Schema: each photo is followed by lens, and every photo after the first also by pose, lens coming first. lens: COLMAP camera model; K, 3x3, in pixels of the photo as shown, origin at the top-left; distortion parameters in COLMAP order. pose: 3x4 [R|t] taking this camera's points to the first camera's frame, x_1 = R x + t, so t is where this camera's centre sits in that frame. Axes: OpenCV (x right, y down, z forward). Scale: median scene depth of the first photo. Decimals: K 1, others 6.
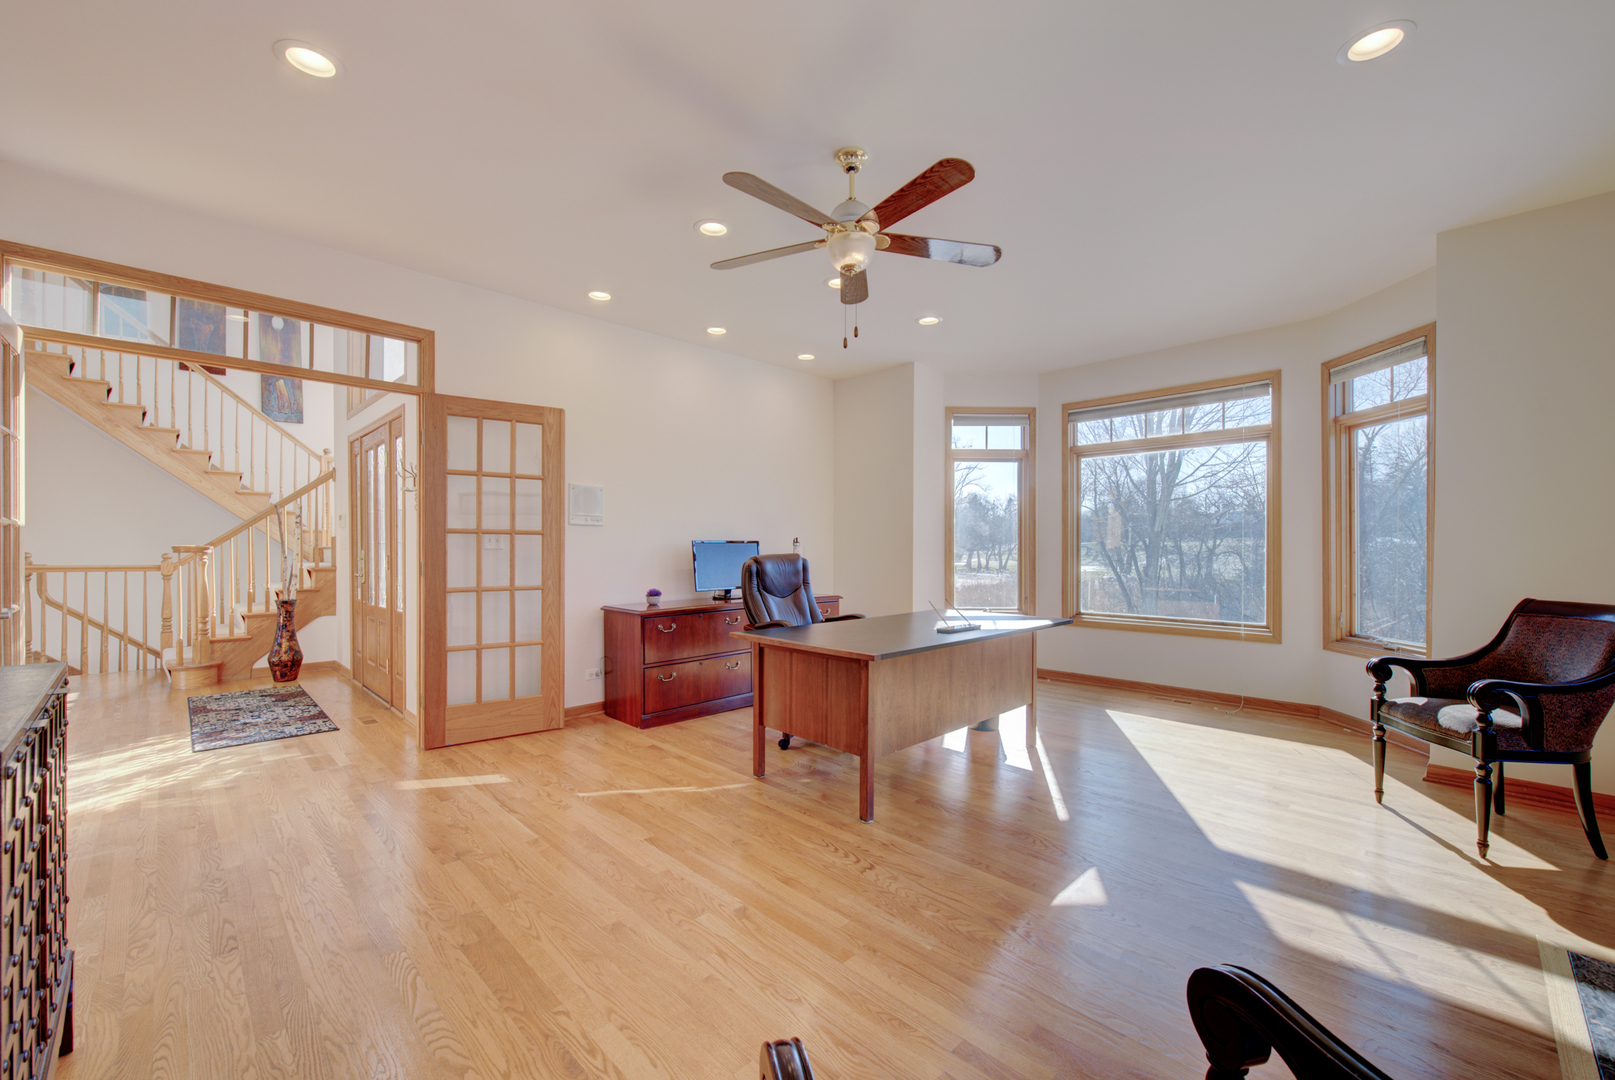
lens RADIAL K [[653.6, 0, 807.1], [0, 653.6, 548.7], [0, 0, 1]] dist [-0.001841, -0.000873]
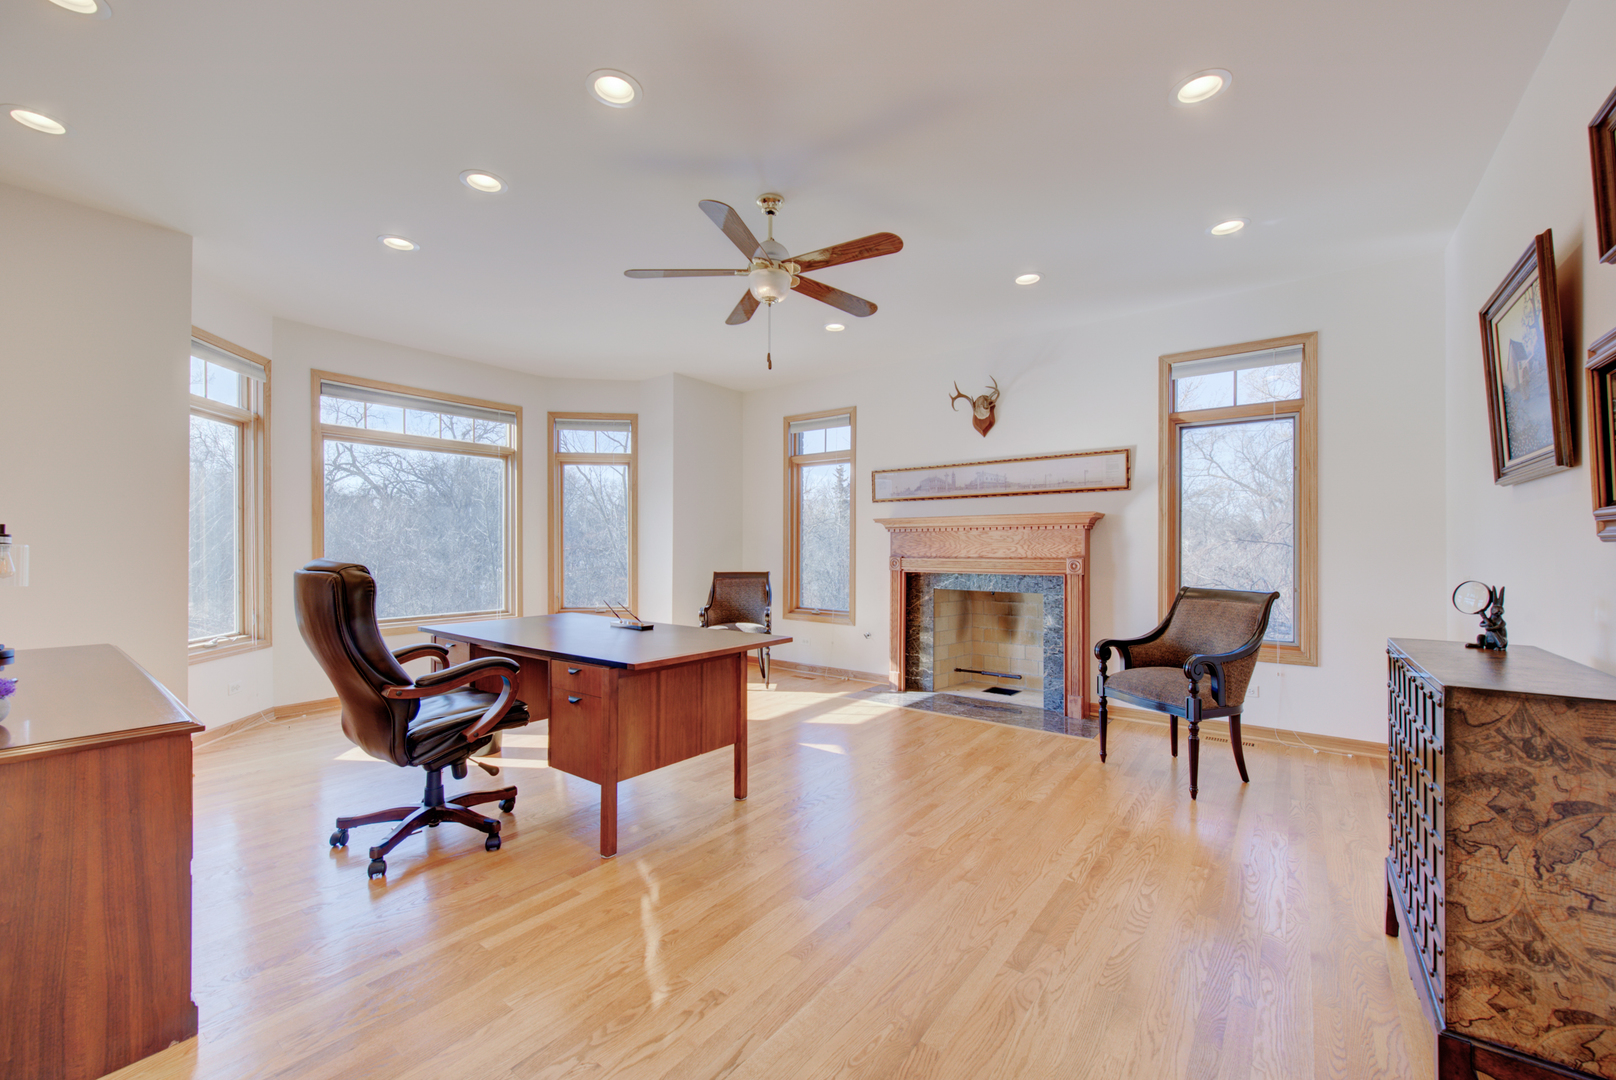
lens RADIAL K [[654.0, 0, 797.9], [0, 654.0, 544.9], [0, 0, 1]] dist [-0.001841, -0.000873]
pose [[-0.153161, 0.002282, 0.988199, -0.861860], [0.000108, 0.999997, -0.002292, -0.002664], [-0.988201, -0.000245, -0.153161, 0.921859]]
